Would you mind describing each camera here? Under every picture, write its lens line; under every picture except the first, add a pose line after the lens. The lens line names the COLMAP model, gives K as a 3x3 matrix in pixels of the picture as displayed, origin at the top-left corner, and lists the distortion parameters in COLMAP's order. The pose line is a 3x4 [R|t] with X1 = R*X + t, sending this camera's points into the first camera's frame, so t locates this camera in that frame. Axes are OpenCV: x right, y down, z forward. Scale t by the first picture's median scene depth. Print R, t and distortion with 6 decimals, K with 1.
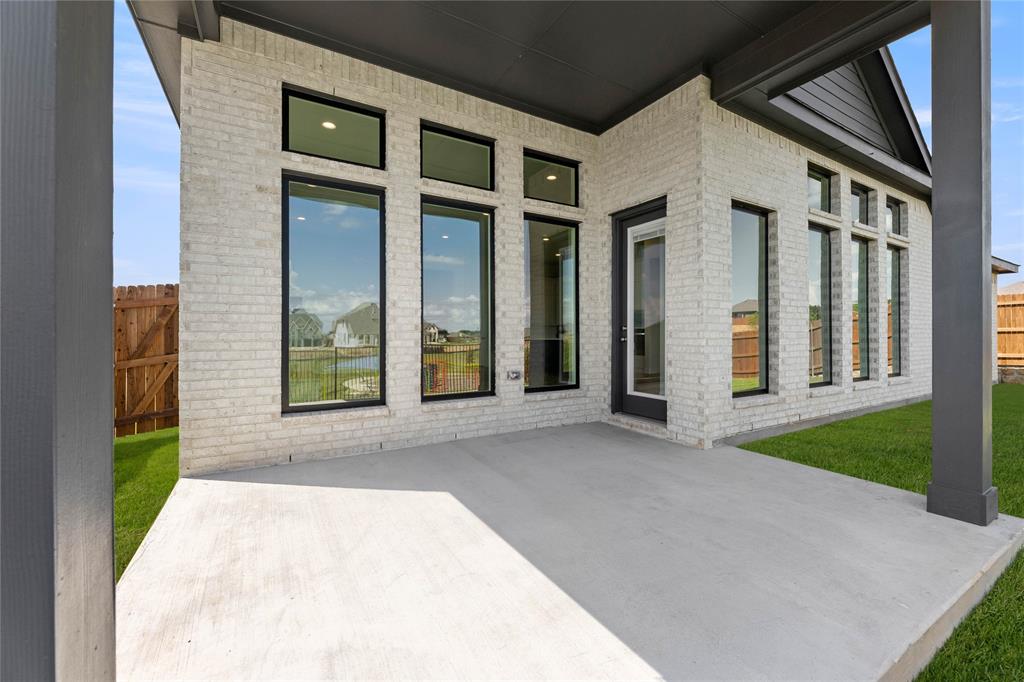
lens RADIAL K [[411.8, 0, 506.0], [0, 411.8, 335.3], [0, 0, 1]] dist [-0.008571, 0.000018]
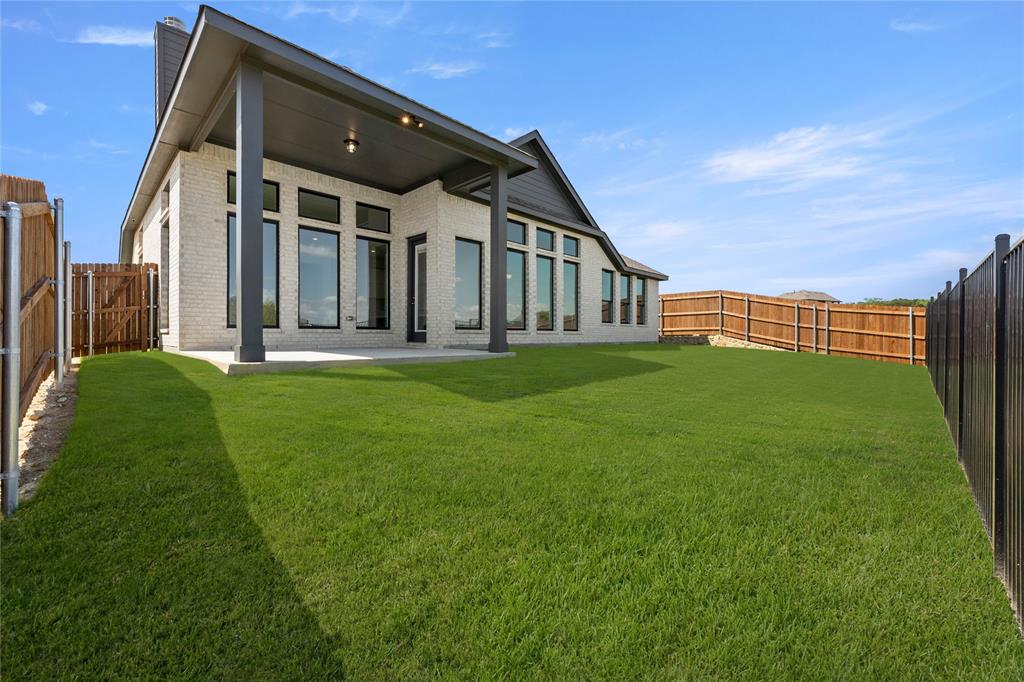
lens RADIAL K [[411.8, 0, 506.0], [0, 411.8, 335.3], [0, 0, 1]] dist [-0.008571, 0.000018]
pose [[0.962305, 0.001365, 0.271970, 0.210619], [-0.001166, 0.999999, -0.000894, 0.186525], [-0.271971, 0.000543, 0.962305, -1.133944]]
